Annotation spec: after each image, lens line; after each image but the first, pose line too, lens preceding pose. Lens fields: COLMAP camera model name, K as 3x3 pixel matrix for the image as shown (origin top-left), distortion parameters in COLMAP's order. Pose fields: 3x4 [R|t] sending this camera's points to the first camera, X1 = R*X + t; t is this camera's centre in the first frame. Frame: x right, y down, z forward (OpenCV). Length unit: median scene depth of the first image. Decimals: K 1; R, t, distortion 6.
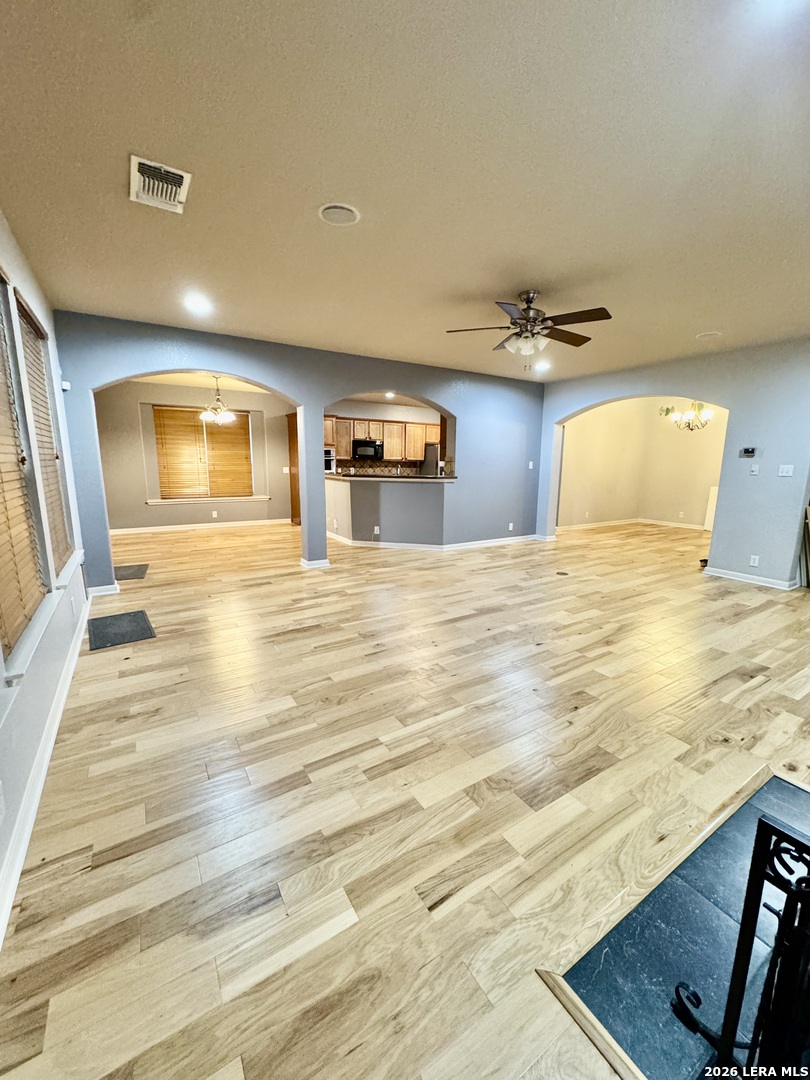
lens RADIAL K [[432.7, 0, 406.8], [0, 432.7, 541.8], [0, 0, 1]] dist [-0.001431, 0.000904]
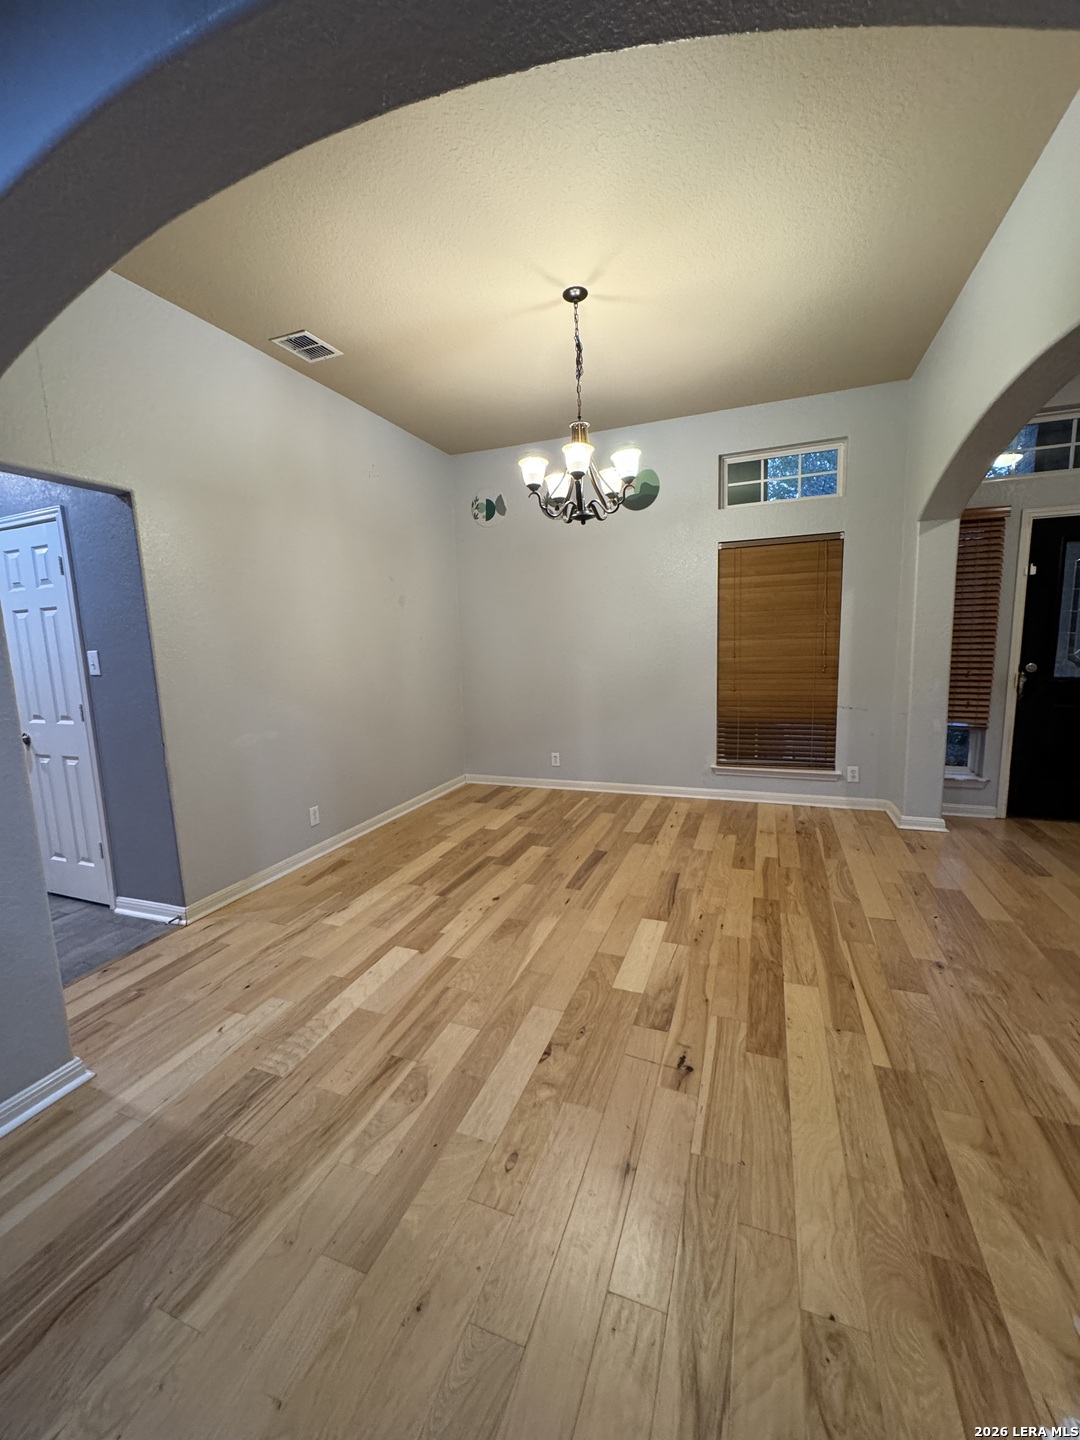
lens RADIAL K [[576.9, 0, 542.8], [0, 576.9, 719.5], [0, 0, 1]] dist [-0.001431, 0.000904]
pose [[0.802340, -0.121774, 0.584313, 0.641283], [0.148902, 0.988851, 0.001619, -0.212193], [-0.577995, 0.085707, 0.811527, 1.161659]]
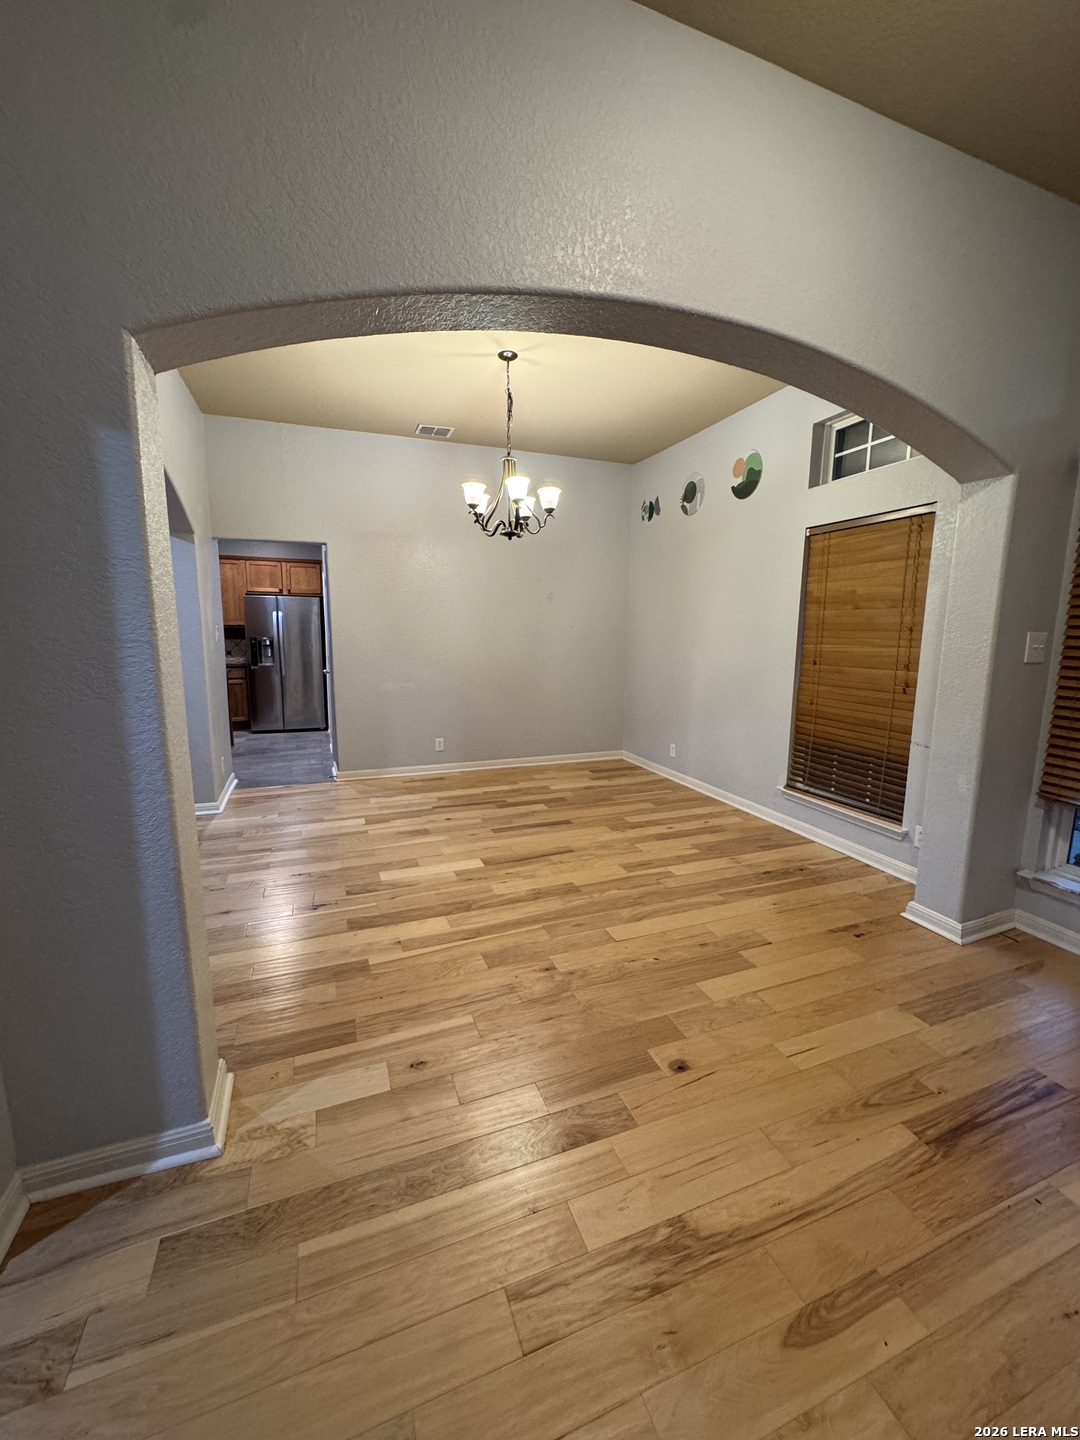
lens RADIAL K [[576.9, 0, 538.7], [0, 576.9, 717.5], [0, 0, 1]] dist [-0.001431, 0.000904]
pose [[0.980236, 0.025799, -0.196143, 1.287387], [-0.031604, 0.999148, -0.026524, -0.154853], [0.195292, 0.032199, 0.980216, 0.872911]]
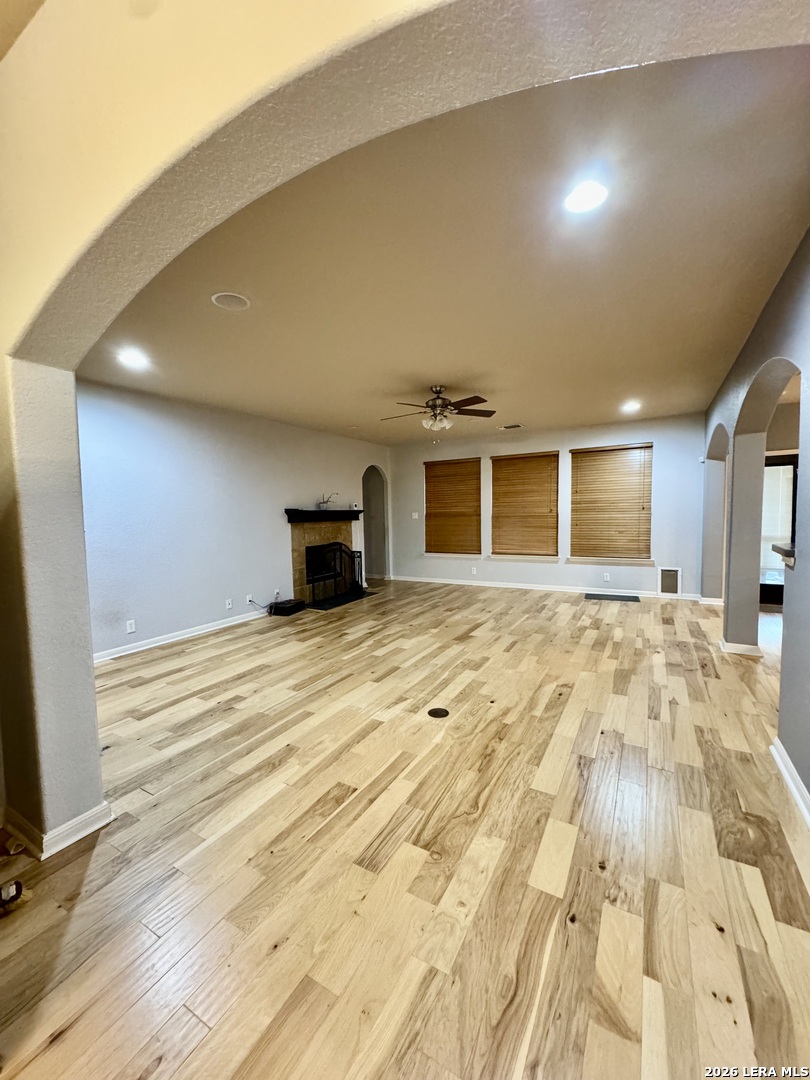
lens RADIAL K [[432.7, 0, 403.5], [0, 432.7, 539.6], [0, 0, 1]] dist [-0.001431, 0.000904]
pose [[-0.887428, 0.039547, -0.459247, 0.766977], [-0.071445, 0.972472, 0.221798, -0.308085], [0.455376, 0.229641, -0.860173, 1.673989]]
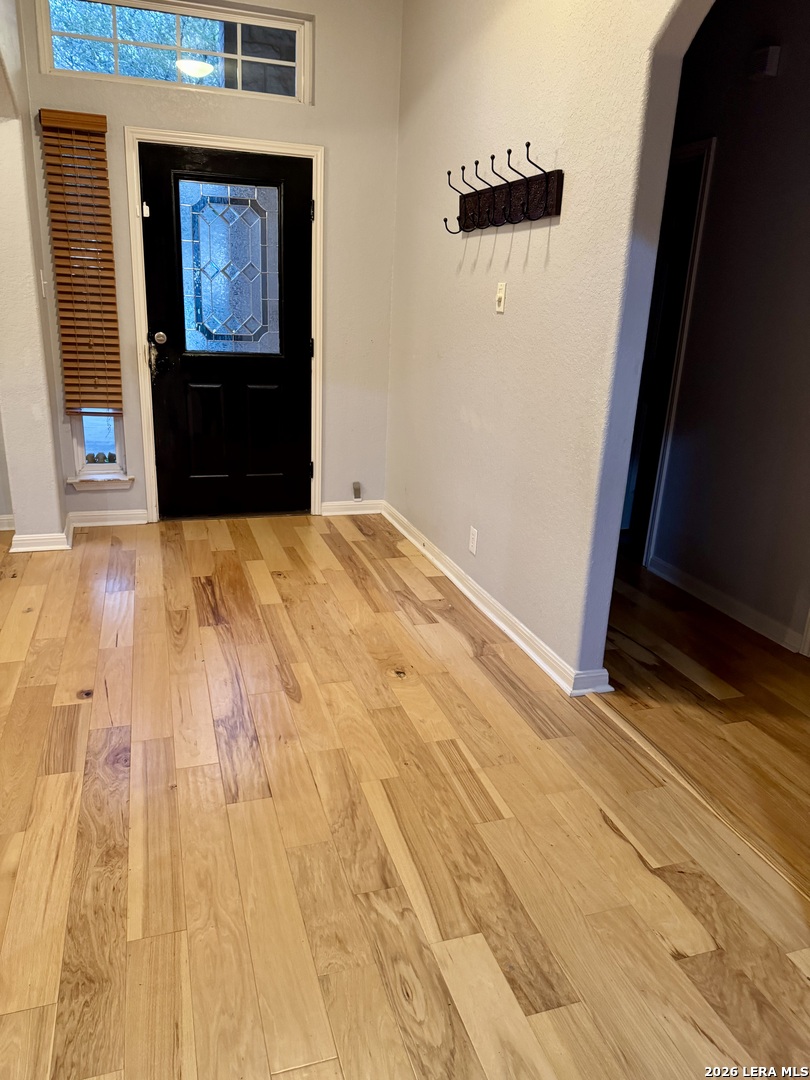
lens RADIAL K [[763.4, 0, 399.5], [0, 763.4, 541.7], [0, 0, 1]] dist [0.002237, -0.004810]
pose [[0.253358, -0.301401, 0.919221, 0.877019], [0.134920, 0.951947, 0.274944, -0.158781], [-0.957918, 0.054362, 0.281848, 0.903454]]
